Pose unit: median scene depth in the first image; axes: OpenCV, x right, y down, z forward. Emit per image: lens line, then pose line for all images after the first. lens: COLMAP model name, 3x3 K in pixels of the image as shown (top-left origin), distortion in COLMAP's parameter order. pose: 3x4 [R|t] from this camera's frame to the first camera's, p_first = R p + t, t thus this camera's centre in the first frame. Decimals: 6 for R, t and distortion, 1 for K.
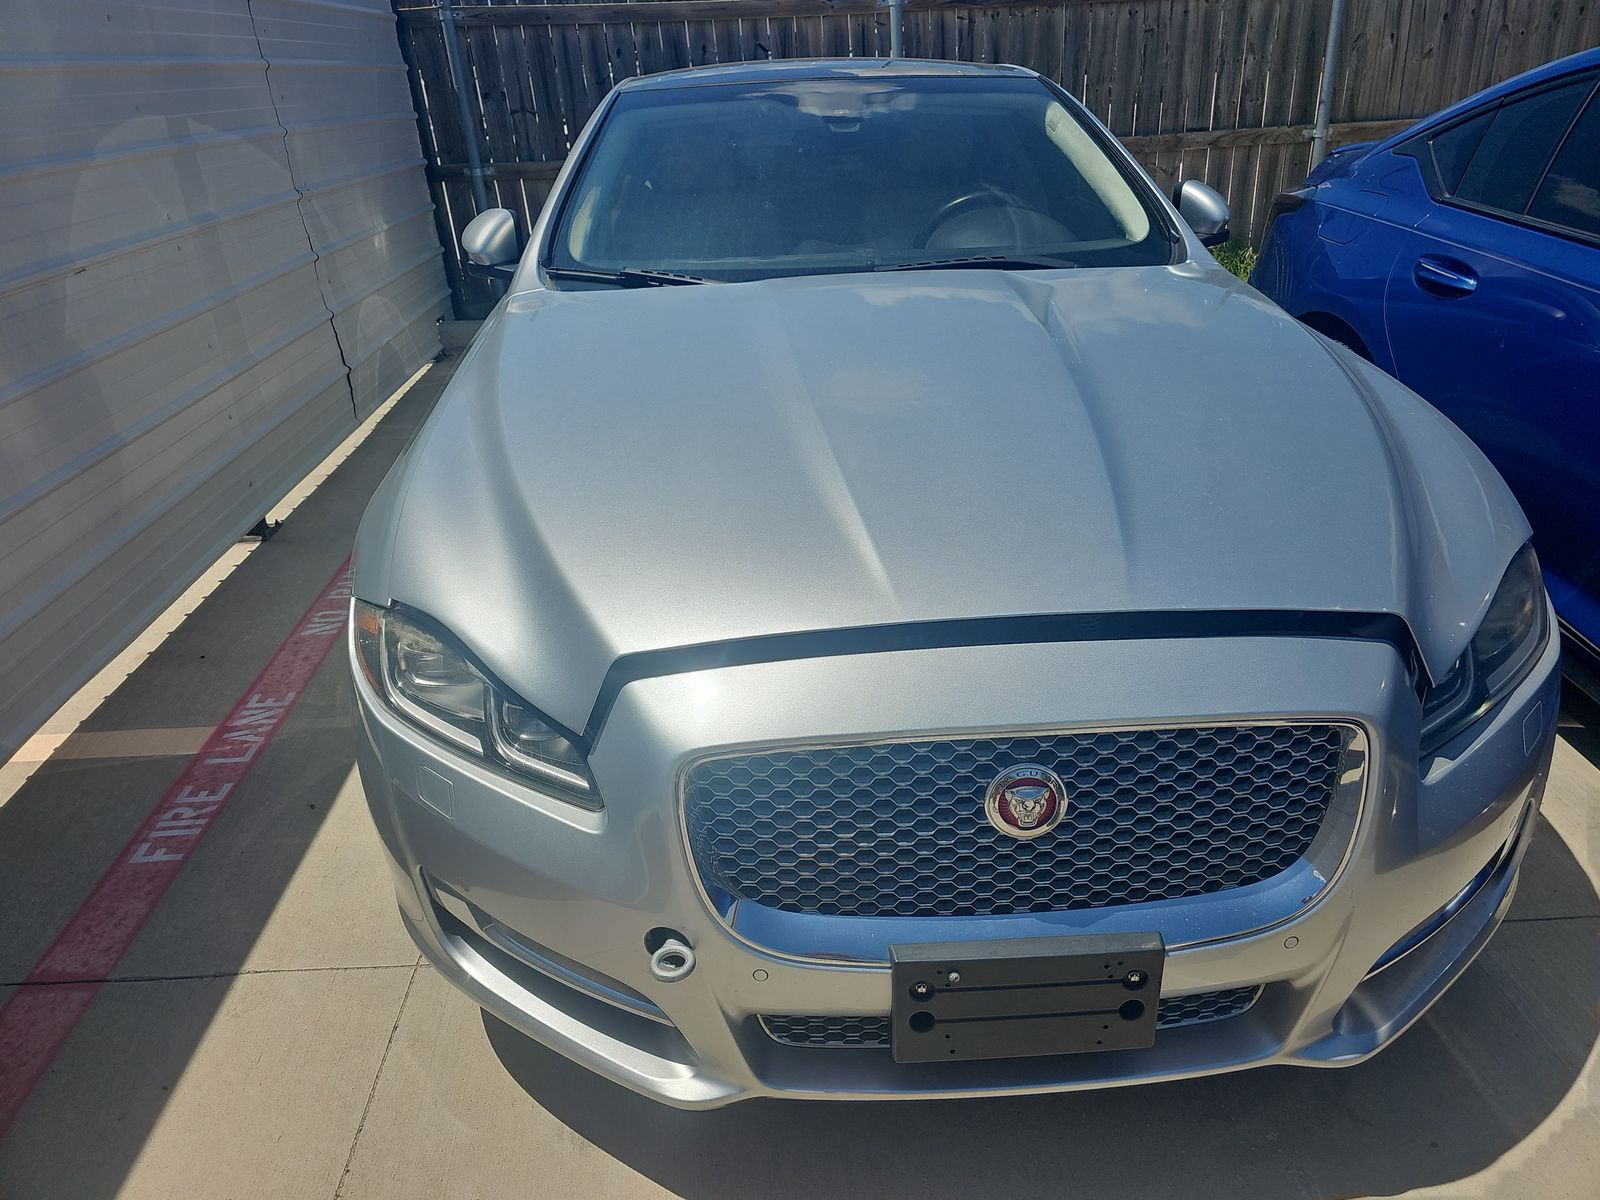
lens RADIAL K [[1043.9, 0, 798.3], [0, 1043.9, 573.1], [0, 0, 1]] dist [0.042244, -0.040276]
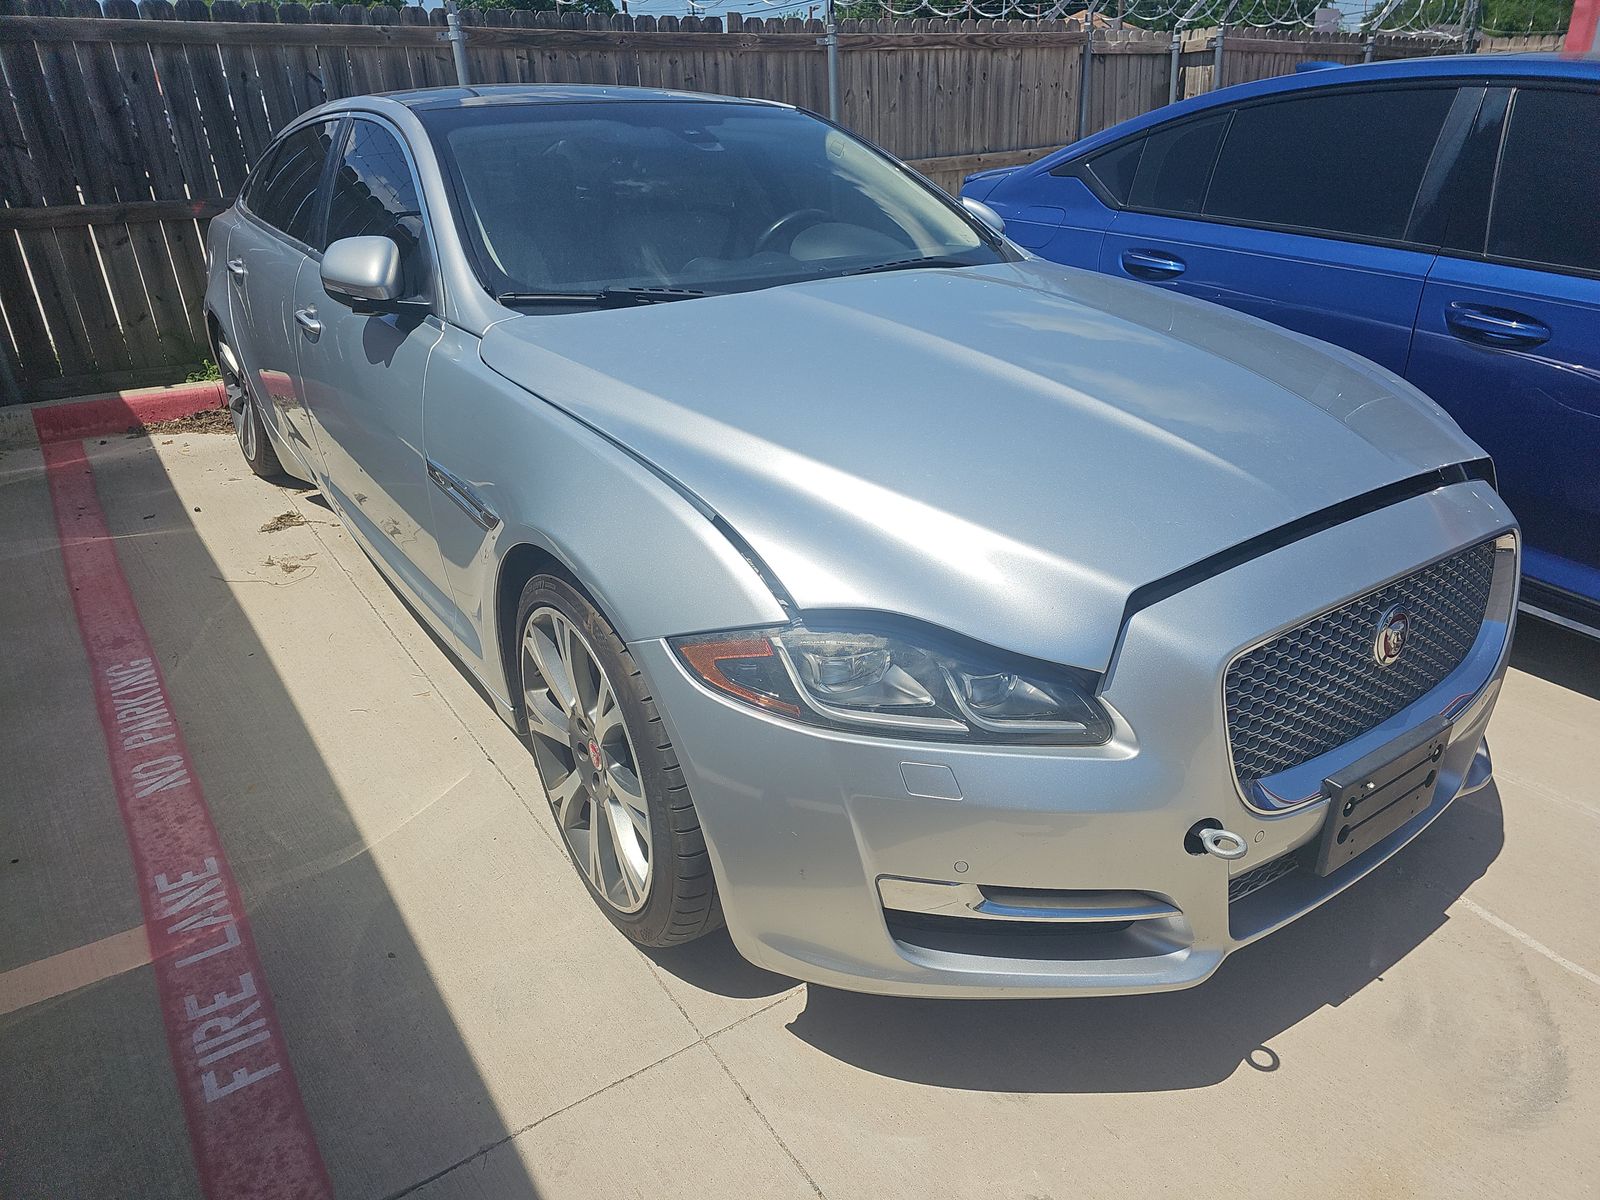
lens RADIAL K [[1023.7, 0, 800.0], [0, 1023.7, 600.0], [0, 0, 1]] dist [0.055850, -0.051050]
pose [[0.852658, -0.202618, 0.481581, -0.463034], [0.210567, 0.976834, 0.038172, -0.011643], [-0.478159, 0.068858, 0.875570, 0.105621]]
